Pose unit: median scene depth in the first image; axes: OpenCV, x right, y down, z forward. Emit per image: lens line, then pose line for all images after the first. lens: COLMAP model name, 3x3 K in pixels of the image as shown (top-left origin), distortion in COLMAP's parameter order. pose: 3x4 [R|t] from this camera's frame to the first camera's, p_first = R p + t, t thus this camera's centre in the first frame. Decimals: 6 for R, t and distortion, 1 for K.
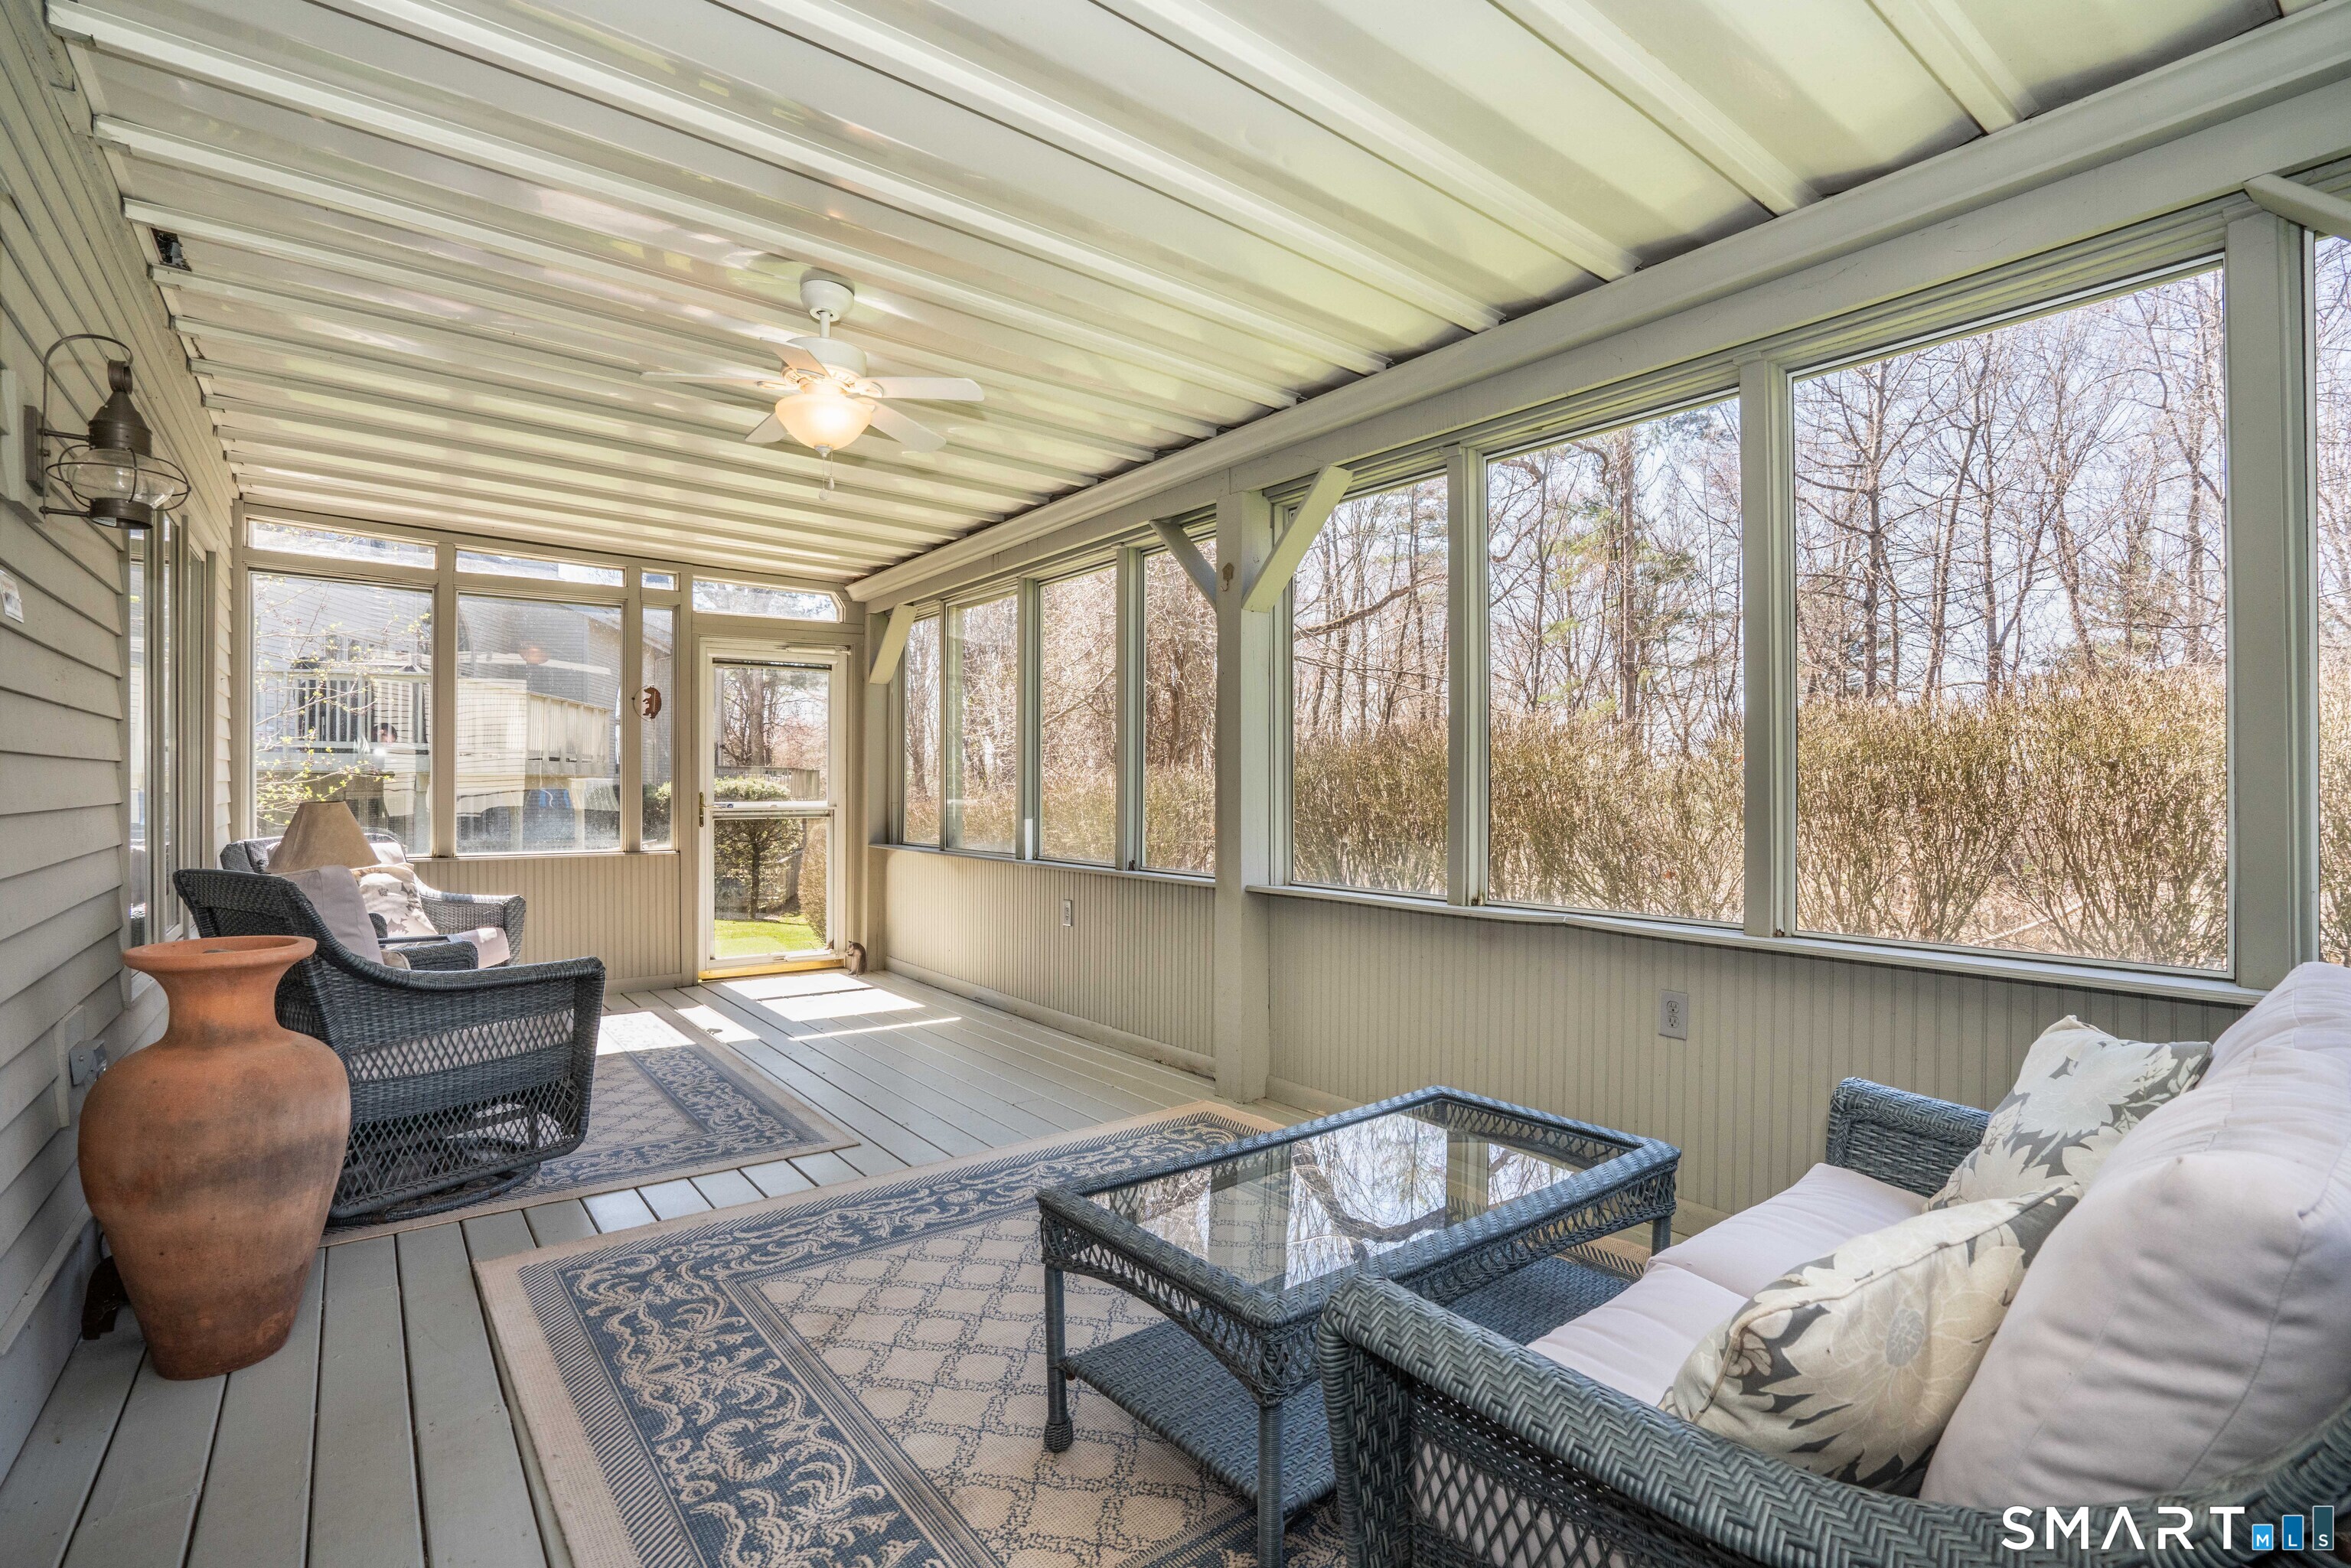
lens RADIAL K [[1092.5, 0, 1175.5], [0, 1092.5, 784.0], [0, 0, 1]] dist [-0.038031, 0.000096]
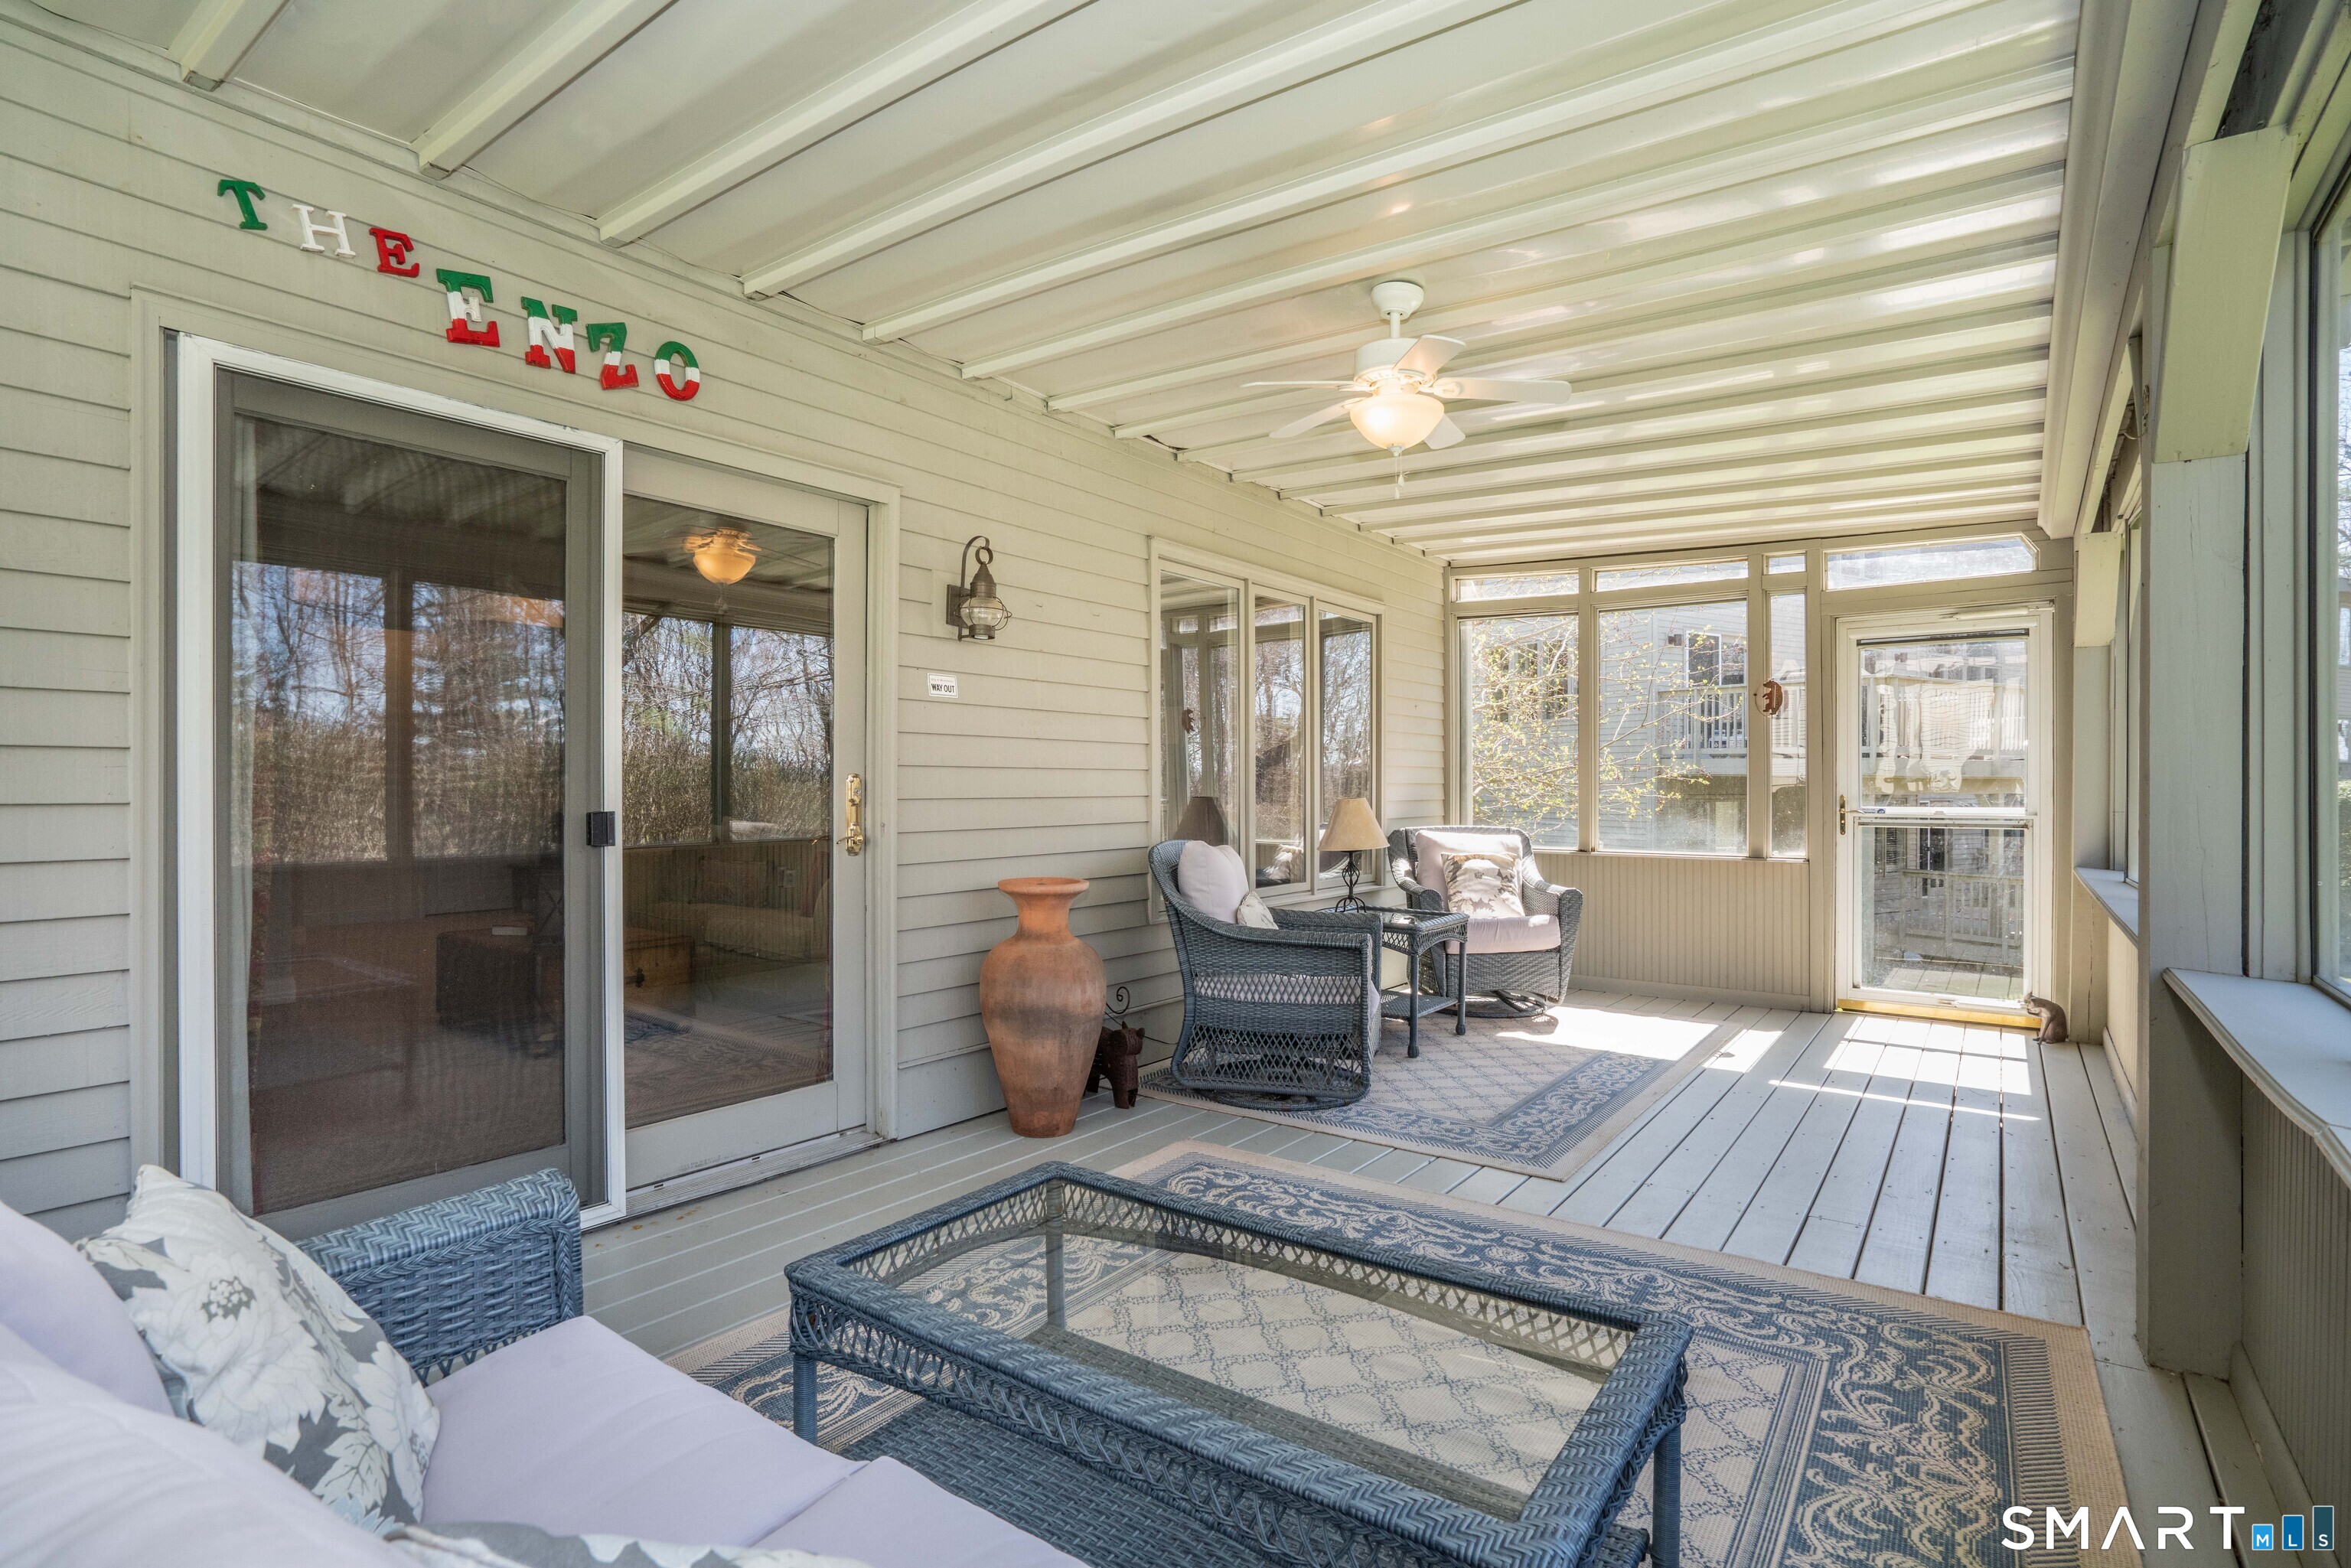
lens RADIAL K [[1140.9, 0, 1175.5], [0, 1140.9, 784.0], [0, 0, 1]] dist [-0.035374, 0.000477]
pose [[0.285803, -0.000919, -0.958288, 0.477448], [-0.000284, 0.999999, -0.001043, -0.000043], [0.958288, 0.000570, 0.285803, 0.379915]]
